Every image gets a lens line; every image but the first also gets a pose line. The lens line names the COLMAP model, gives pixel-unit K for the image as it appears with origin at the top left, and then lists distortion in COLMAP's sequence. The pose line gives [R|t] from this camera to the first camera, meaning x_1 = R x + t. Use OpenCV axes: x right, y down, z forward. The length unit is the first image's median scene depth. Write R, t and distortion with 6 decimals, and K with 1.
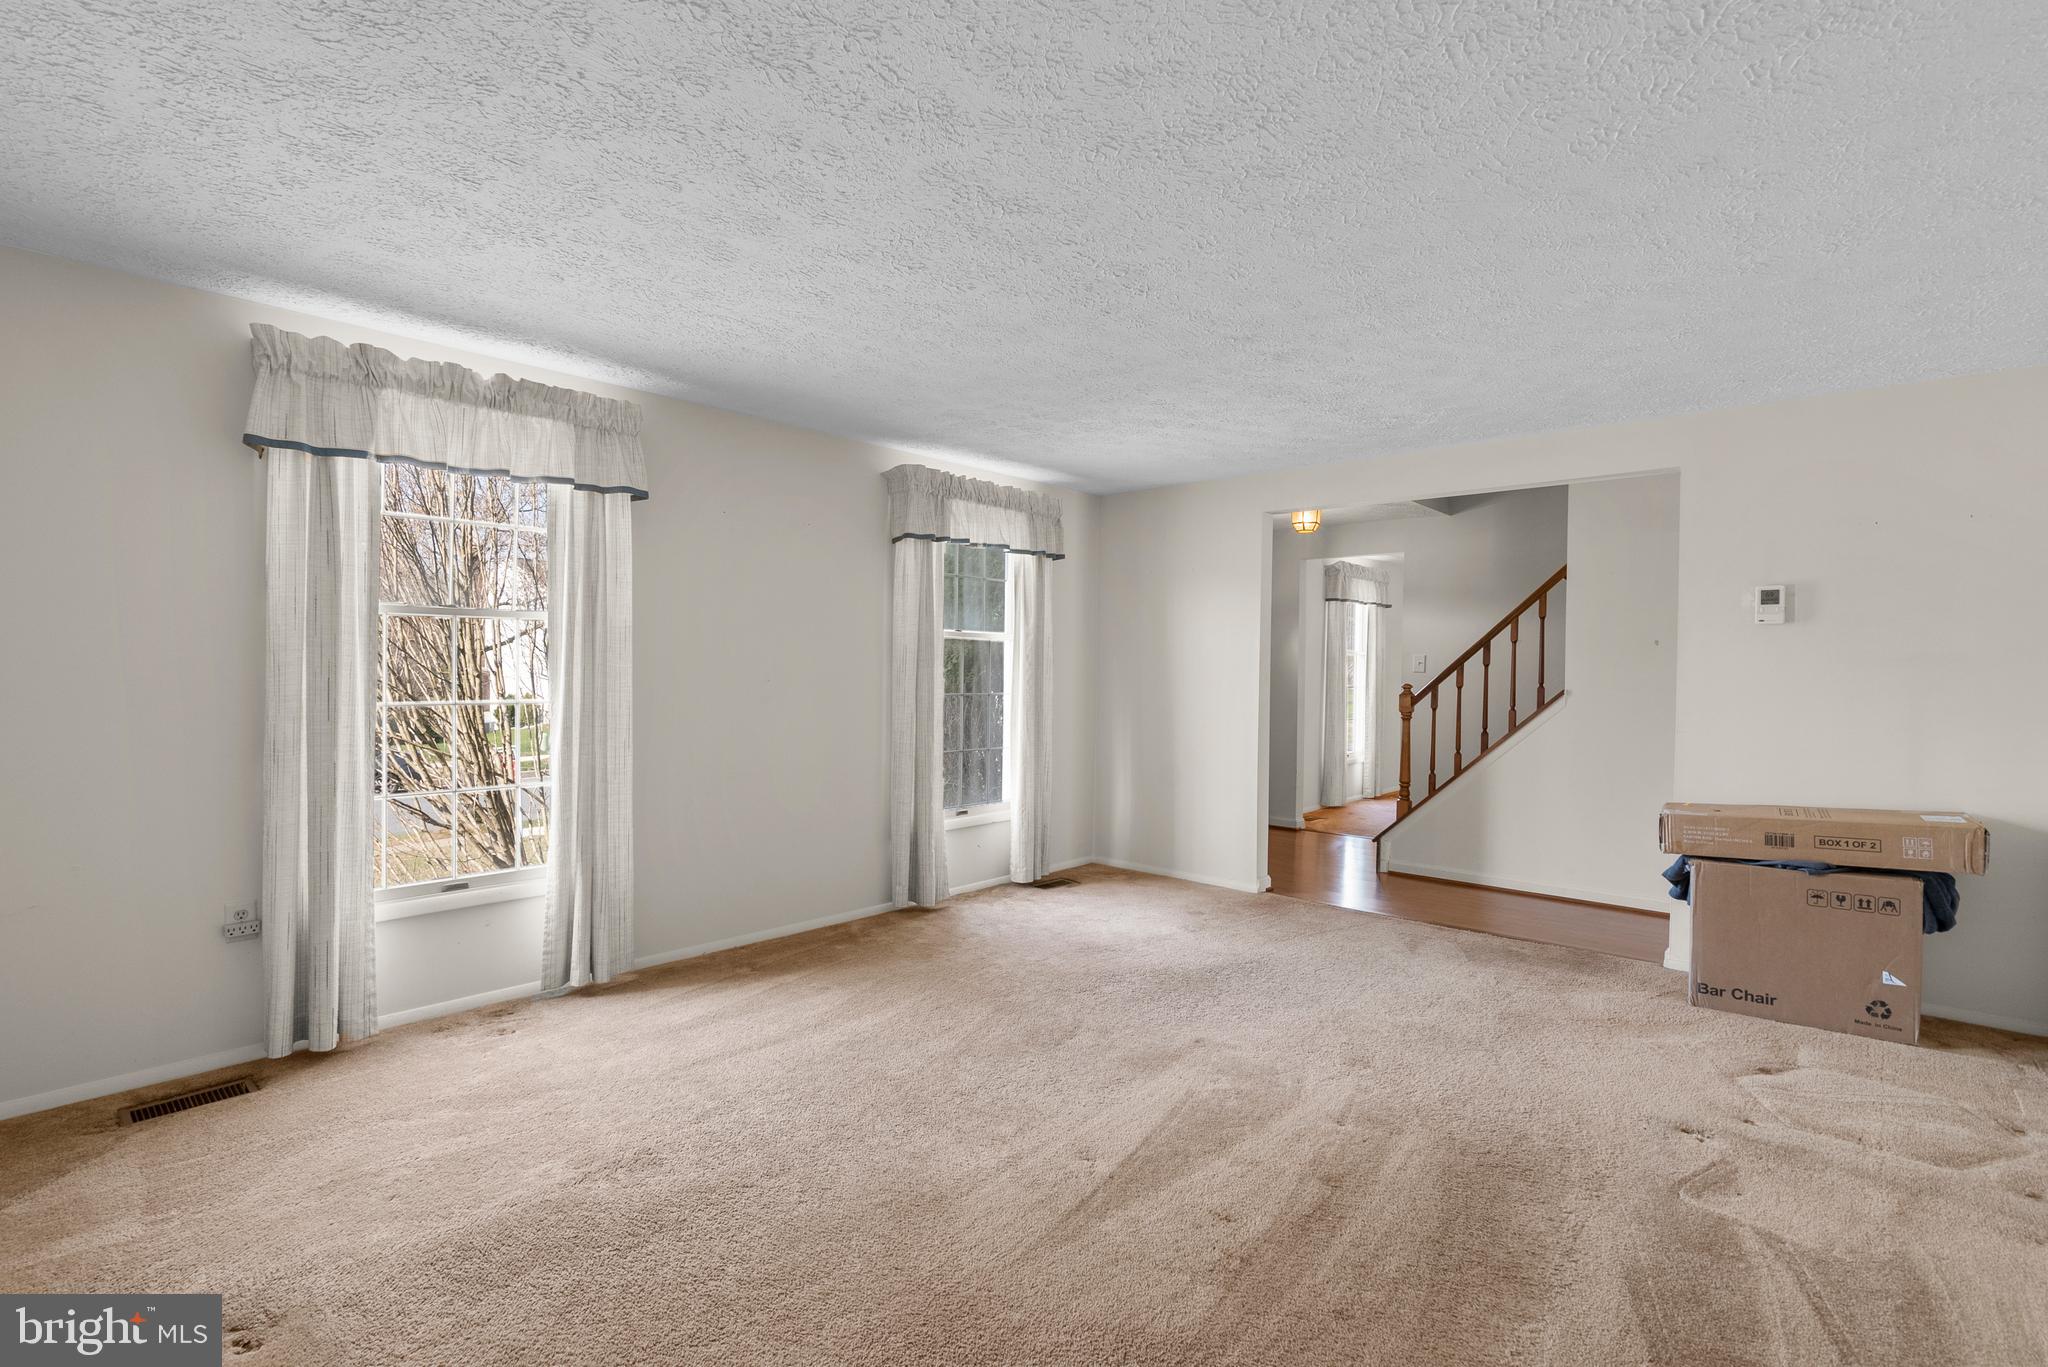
lens RADIAL K [[938.5, 0, 1024.9], [0, 938.5, 682.3], [0, 0, 1]] dist [-0.008270, 0.003704]
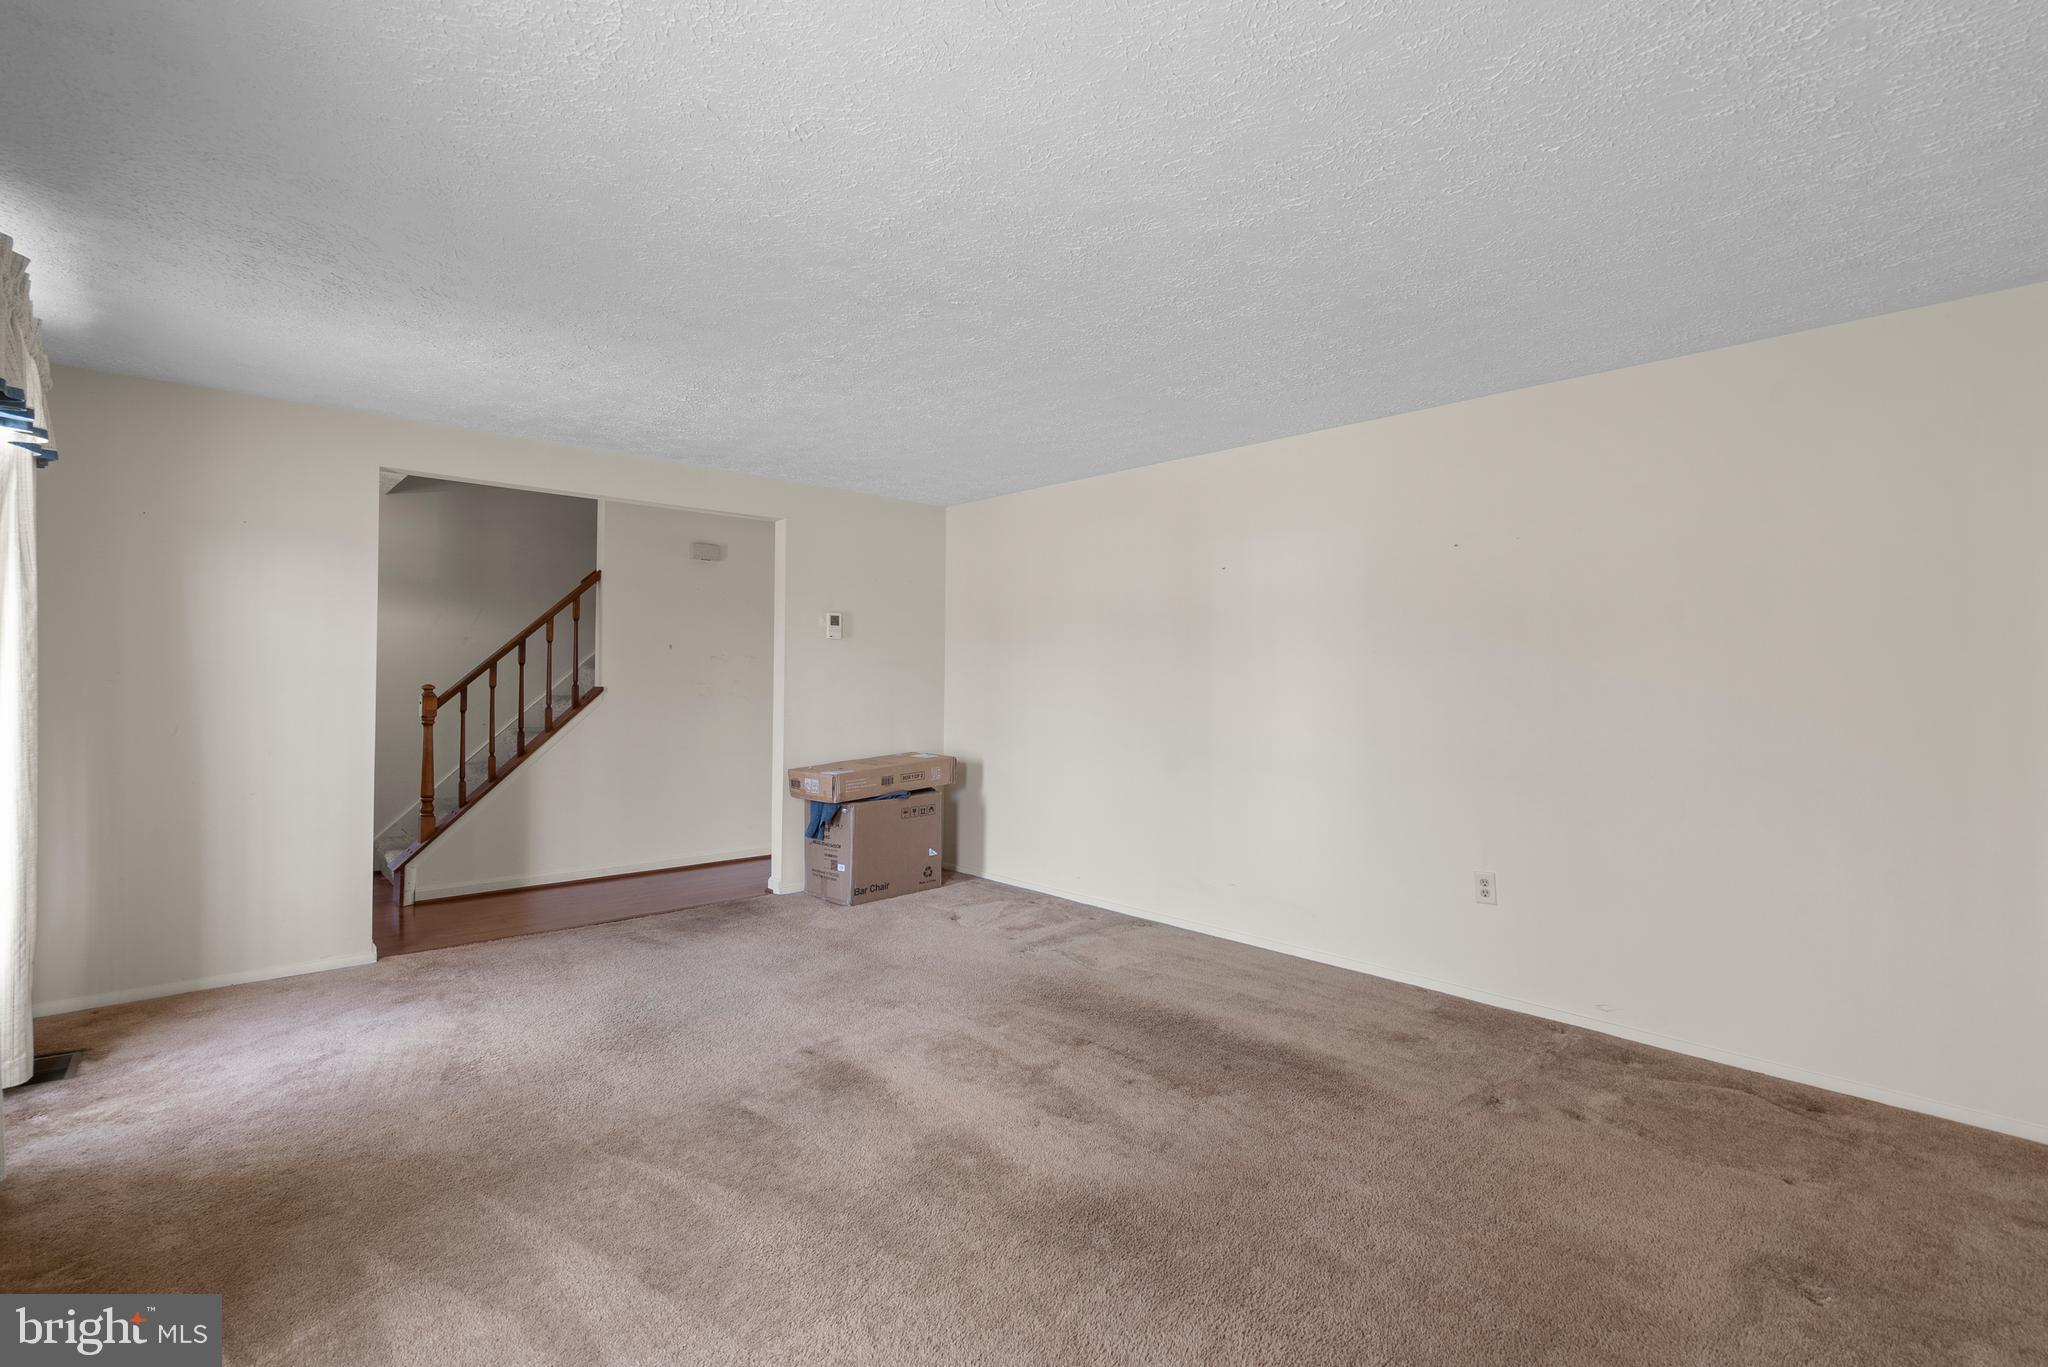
lens RADIAL K [[938.5, 0, 1010.3], [0, 938.5, 670.3], [0, 0, 1]] dist [-0.008270, 0.003704]
pose [[0.112555, -0.005039, 0.993633, -0.428055], [0.009236, 0.999949, 0.004025, -0.010857], [-0.993603, 0.008724, 0.112595, 0.377146]]
